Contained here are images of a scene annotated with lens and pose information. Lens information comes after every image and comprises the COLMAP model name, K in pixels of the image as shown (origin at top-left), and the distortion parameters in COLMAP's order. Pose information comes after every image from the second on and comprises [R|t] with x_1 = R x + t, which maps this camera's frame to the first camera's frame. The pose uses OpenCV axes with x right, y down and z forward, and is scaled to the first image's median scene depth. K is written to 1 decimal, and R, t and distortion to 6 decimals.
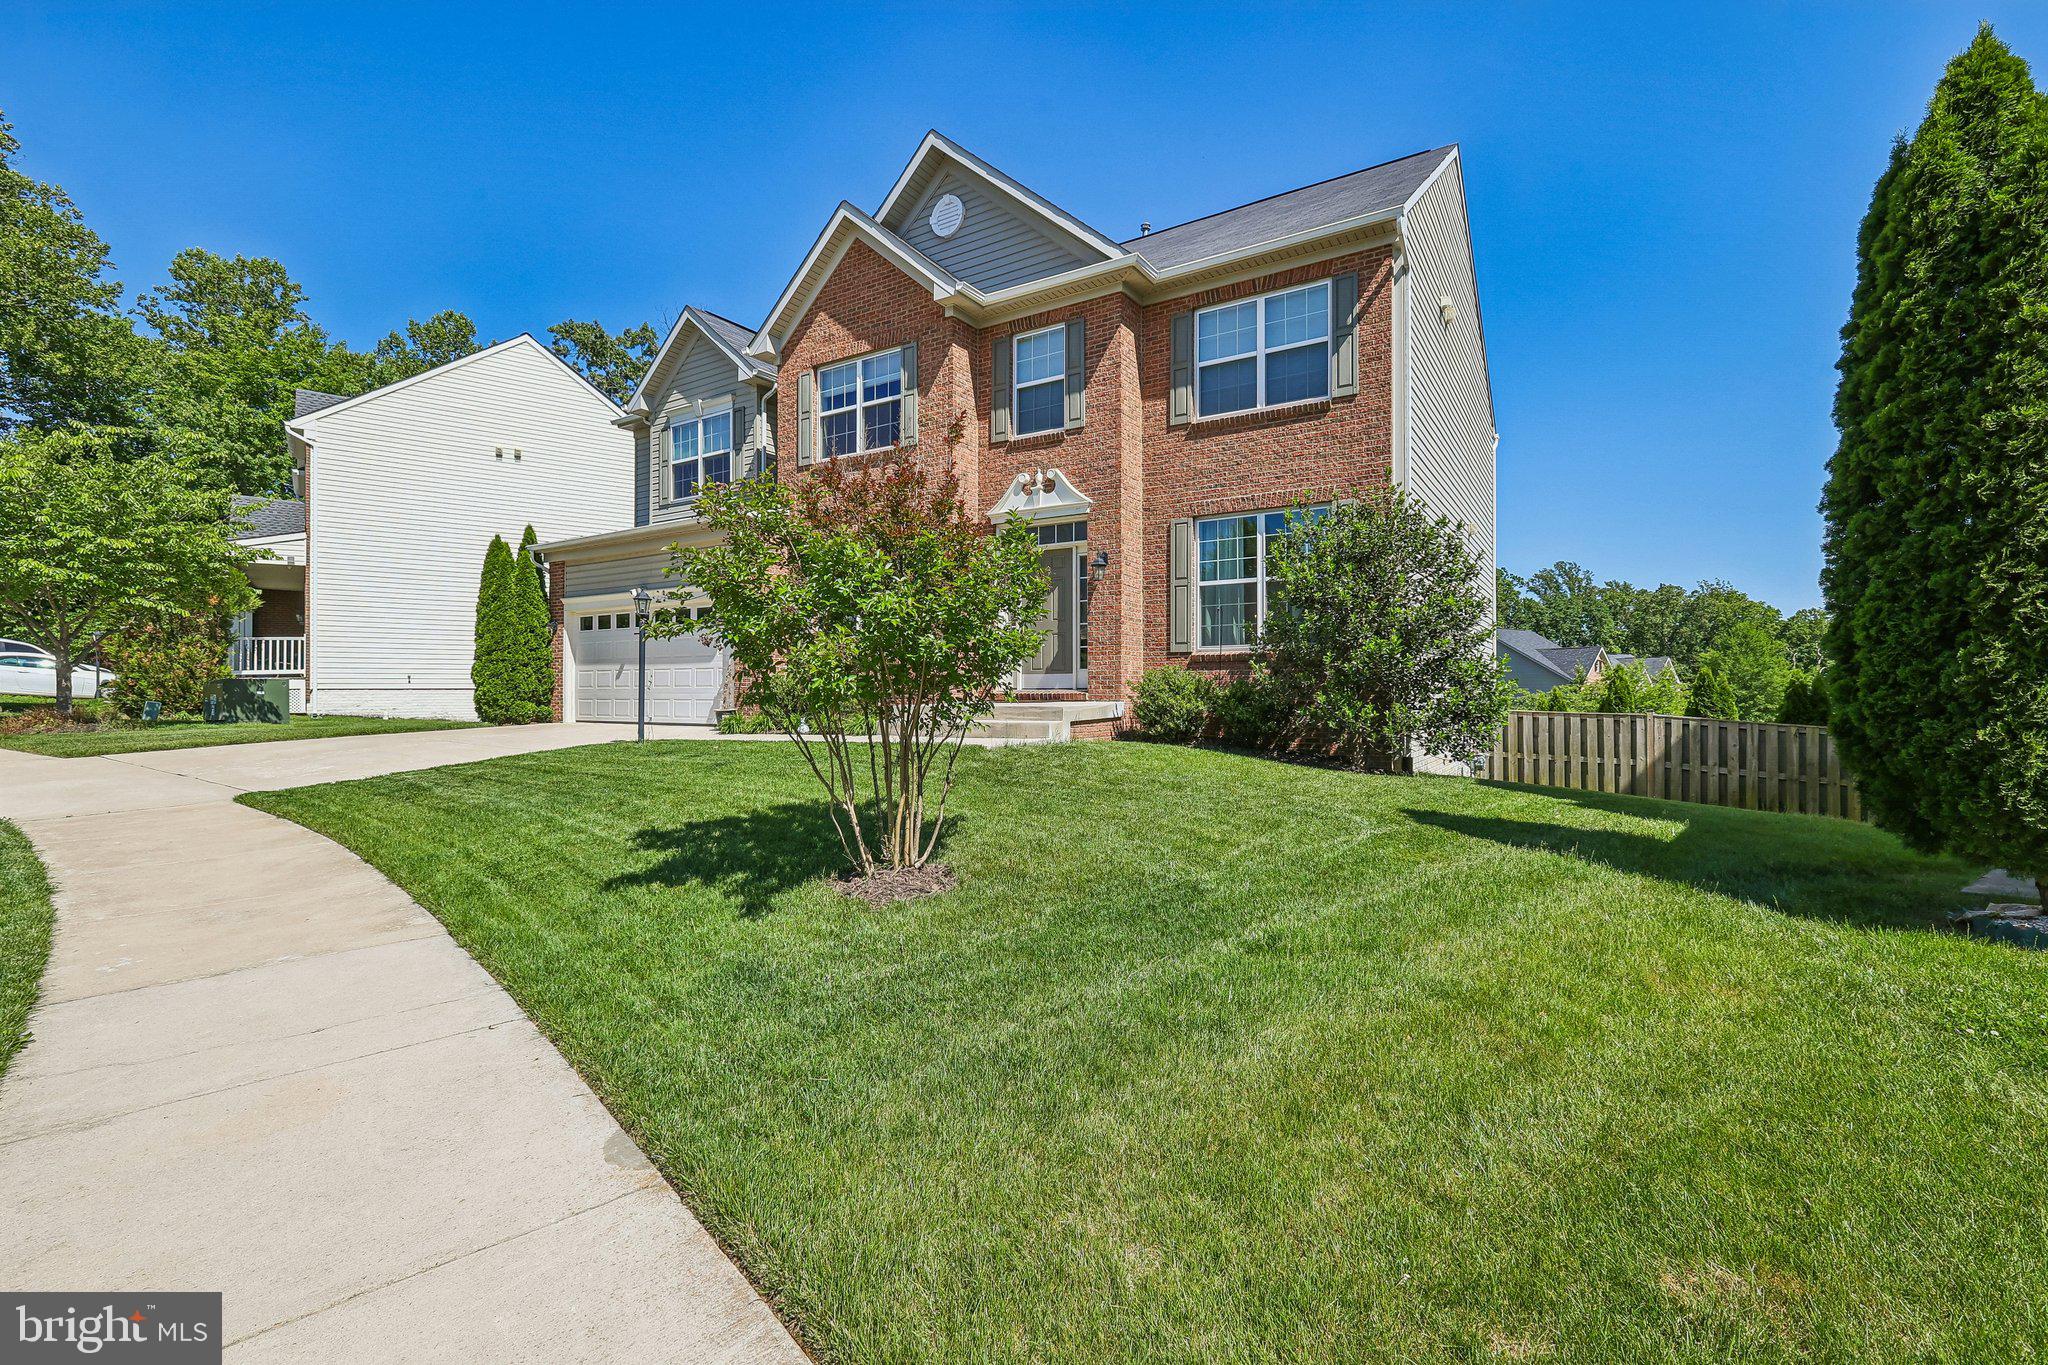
lens RADIAL K [[895.3, 0, 1030.1], [0, 895.3, 671.0], [0, 0, 1]] dist [0.011542, -0.001690]
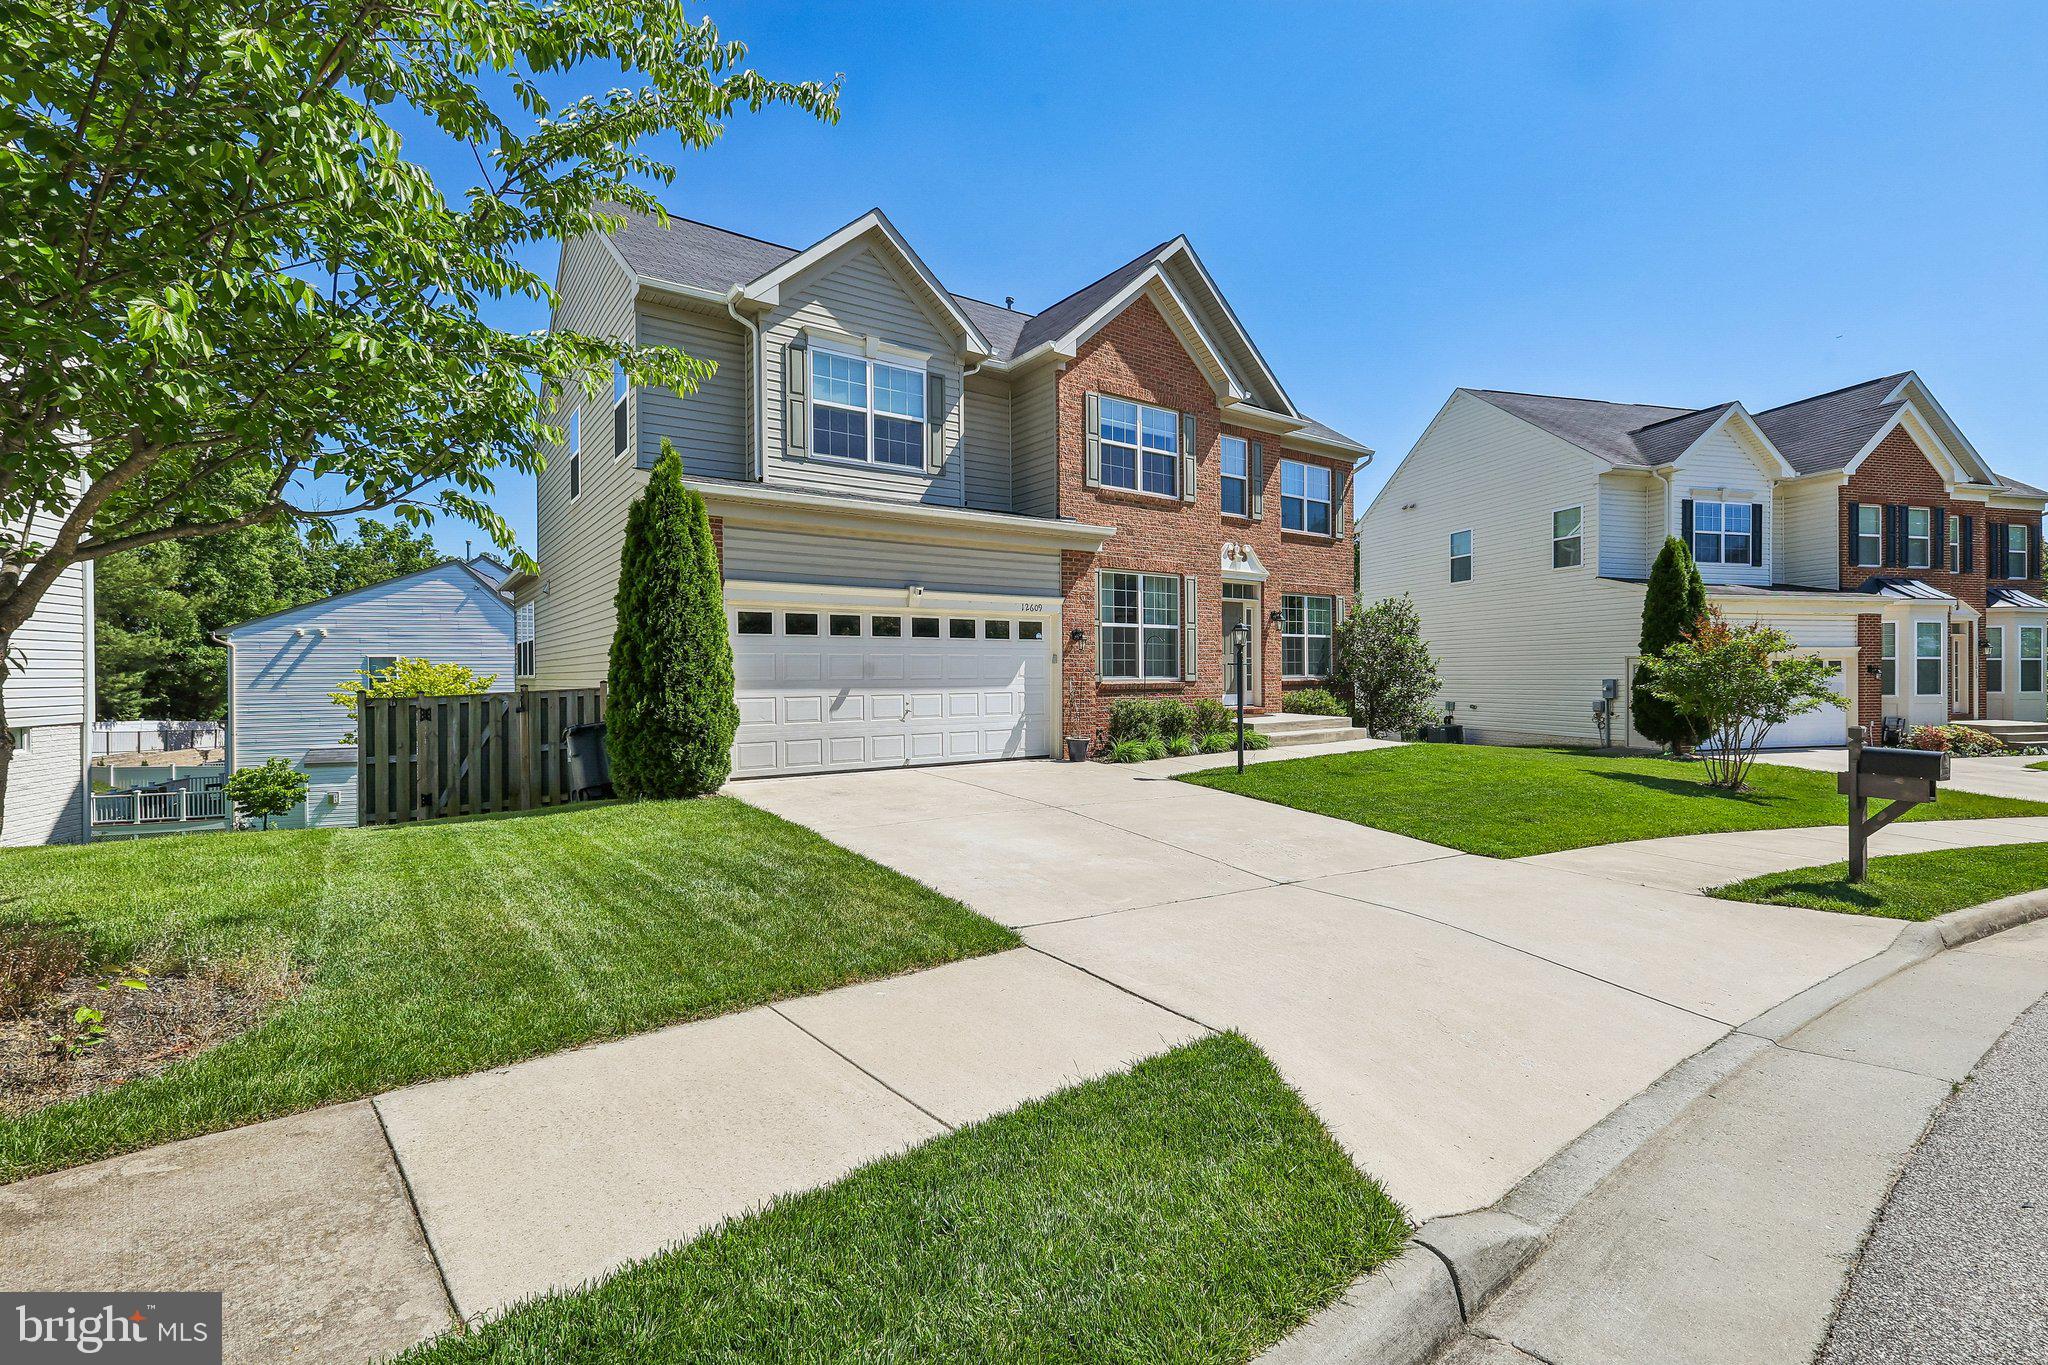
lens RADIAL K [[895.3, 0, 1029.0], [0, 895.3, 686.0], [0, 0, 1]] dist [0.011542, -0.001690]
pose [[0.374390, -0.004400, 0.927261, -1.256179], [-0.004648, 0.999967, 0.006621, -0.015990], [-0.927260, -0.006789, 0.374357, 0.727249]]
